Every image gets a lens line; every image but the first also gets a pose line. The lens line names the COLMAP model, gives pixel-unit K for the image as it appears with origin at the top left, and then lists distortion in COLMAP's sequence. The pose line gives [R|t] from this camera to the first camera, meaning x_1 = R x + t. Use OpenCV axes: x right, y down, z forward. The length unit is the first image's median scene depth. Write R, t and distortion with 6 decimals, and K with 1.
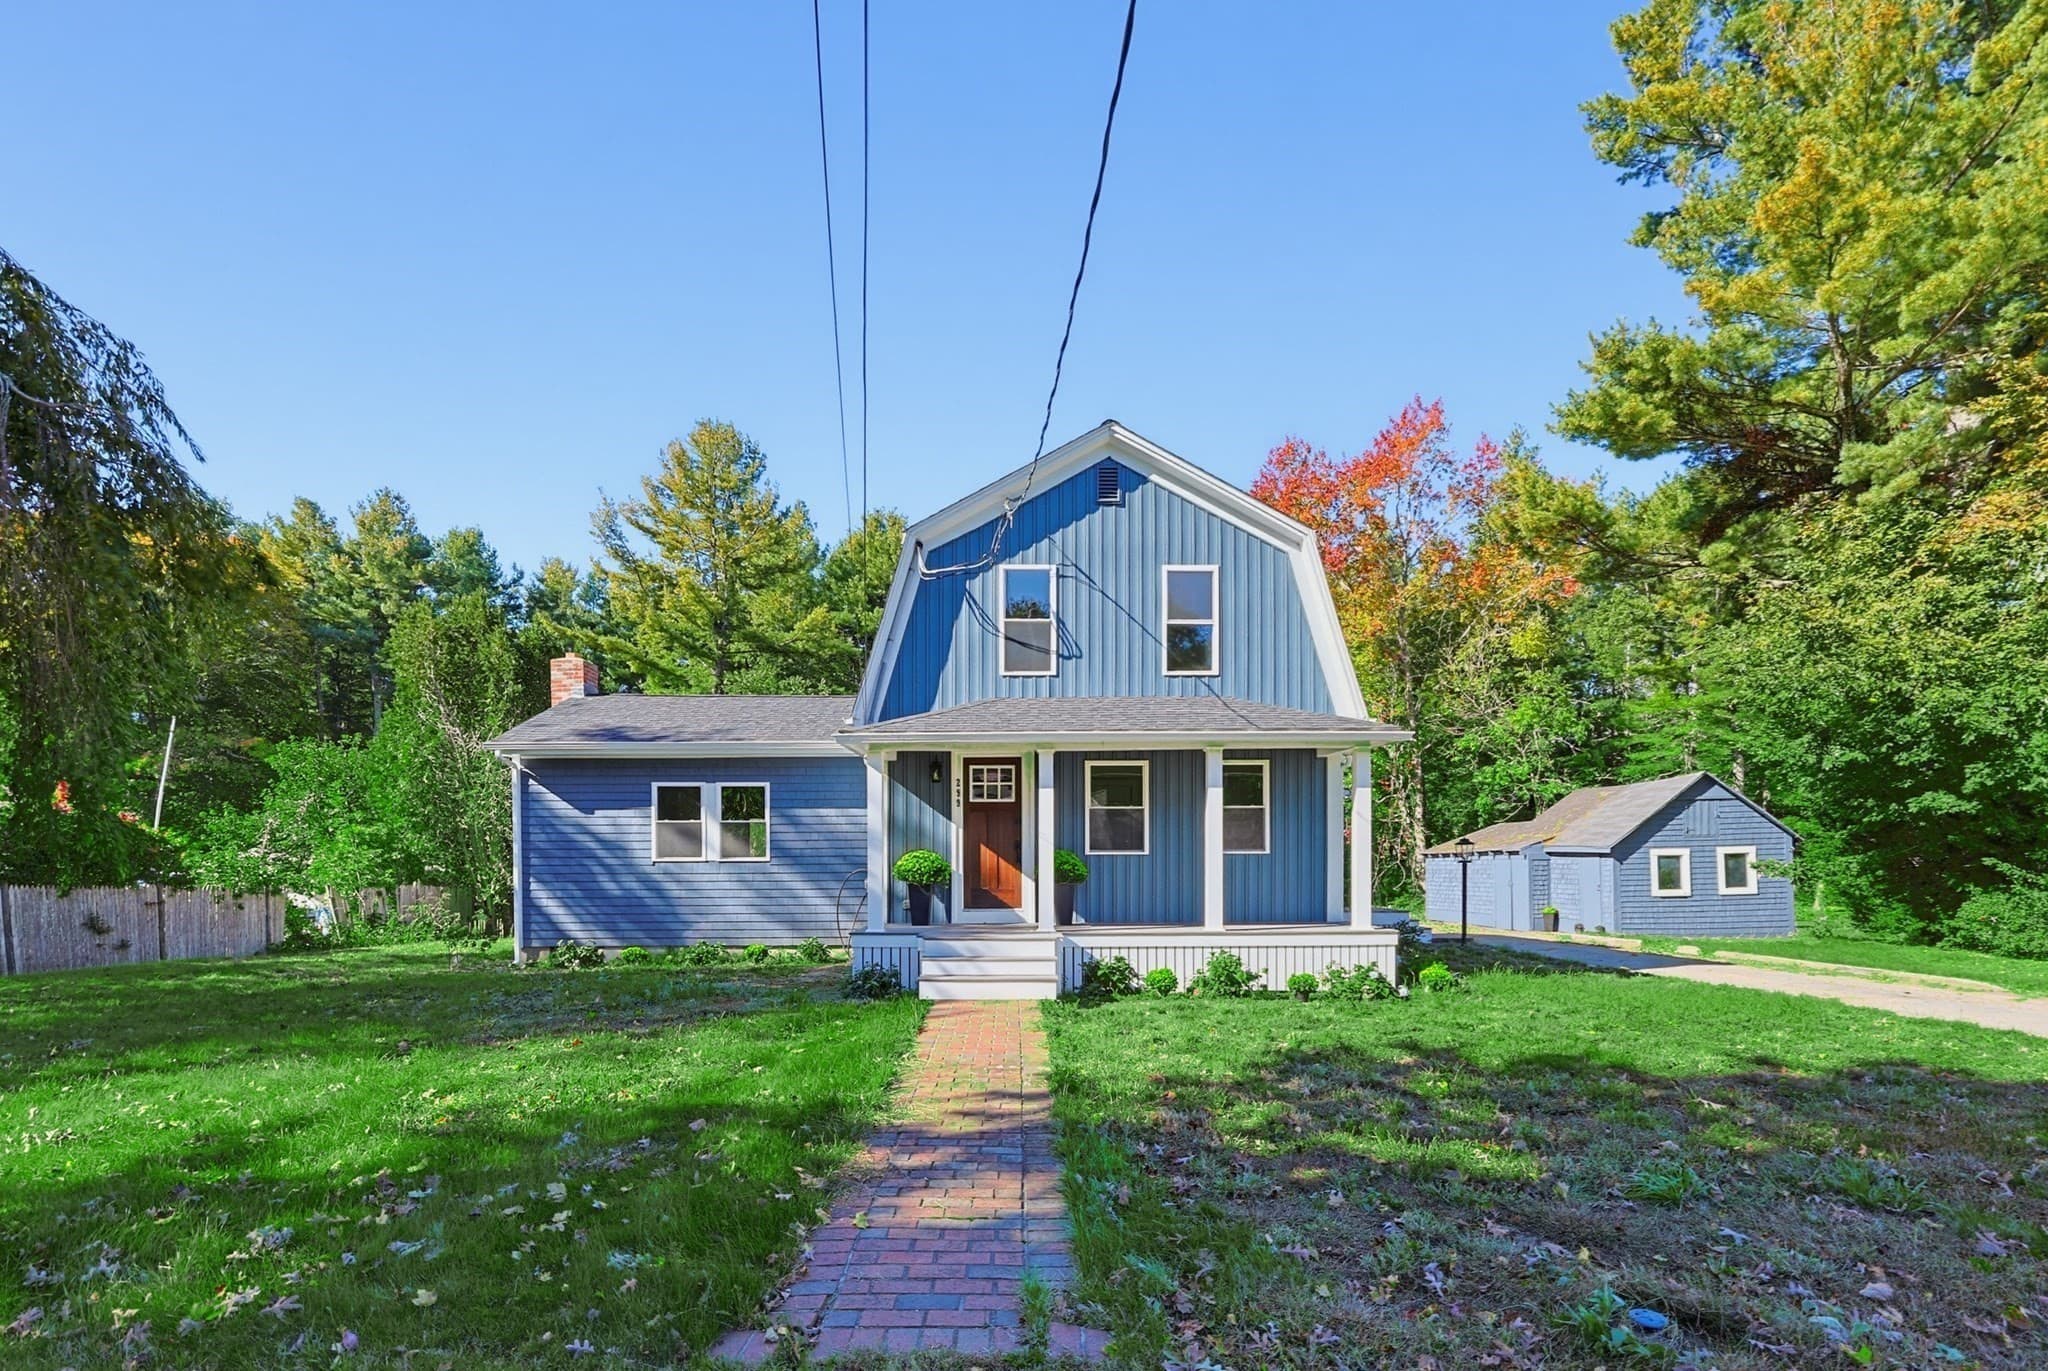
lens RADIAL K [[932.9, 0, 1033.7], [0, 932.9, 875.3], [0, 0, 1]] dist [0.000917, 0.000575]
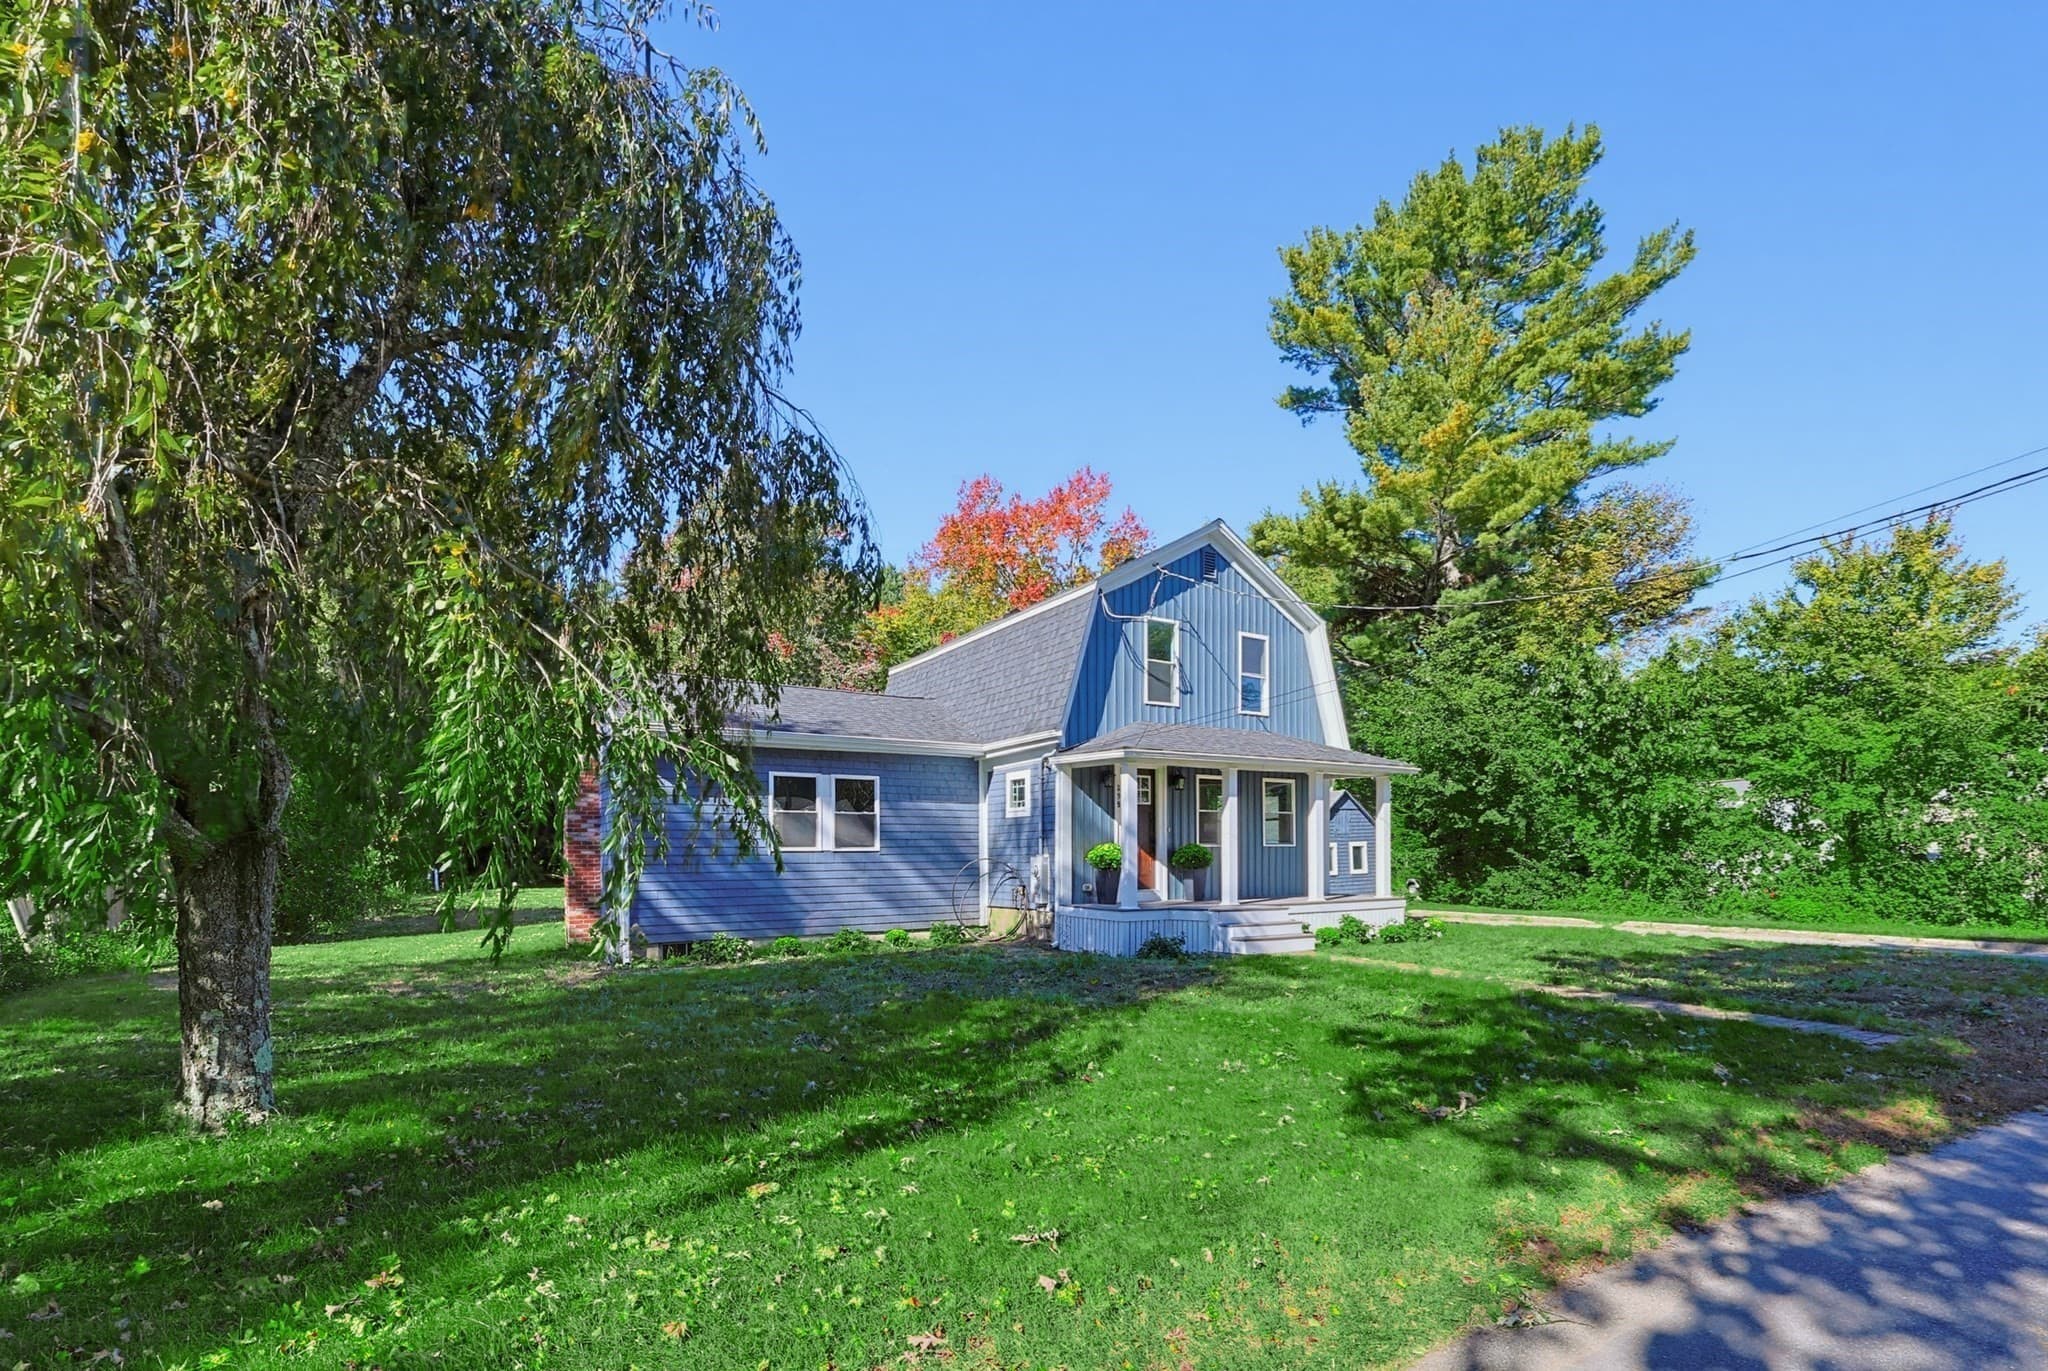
lens RADIAL K [[932.9, 0, 1033.7], [0, 932.9, 875.3], [0, 0, 1]] dist [0.000917, 0.000575]
pose [[0.854244, -0.011143, 0.519753, -0.680200], [0.004172, 0.999885, 0.014580, -0.002014], [-0.519856, -0.010287, 0.854192, 0.004320]]
